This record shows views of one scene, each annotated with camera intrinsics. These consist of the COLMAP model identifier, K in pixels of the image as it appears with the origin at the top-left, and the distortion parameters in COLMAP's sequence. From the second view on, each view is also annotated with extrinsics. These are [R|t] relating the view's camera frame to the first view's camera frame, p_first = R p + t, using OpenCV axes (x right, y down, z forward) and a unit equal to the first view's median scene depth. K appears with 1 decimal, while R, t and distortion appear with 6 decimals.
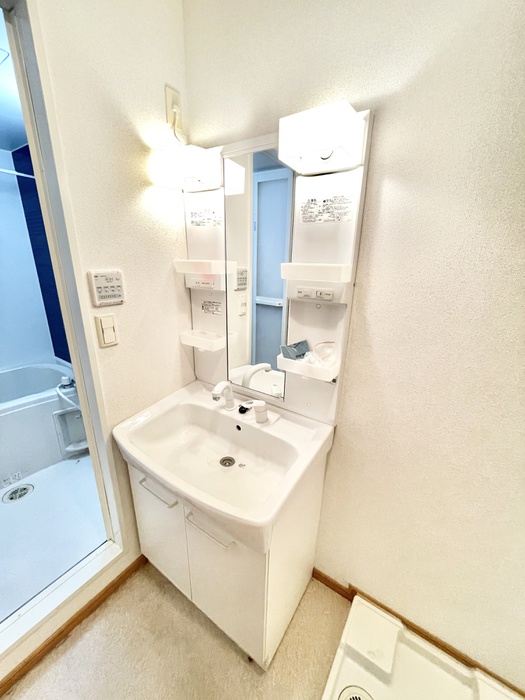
lens RADIAL K [[283.1, 0, 262.5], [0, 283.1, 350.0], [0, 0, 1]] dist [-0.000917, 0.000021]
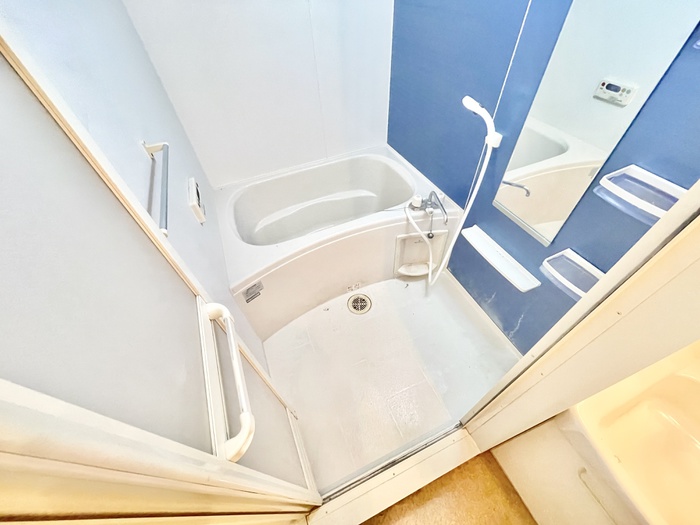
lens RADIAL K [[283.1, 0, 350.0], [0, 283.1, 262.5], [0, 0, 1]] dist [-0.000917, 0.000021]
pose [[0.838129, 0.359476, -0.410263, -0.777792], [-0.100958, 0.841361, 0.530960, -0.244219], [0.536047, -0.403594, 0.741461, 0.413220]]
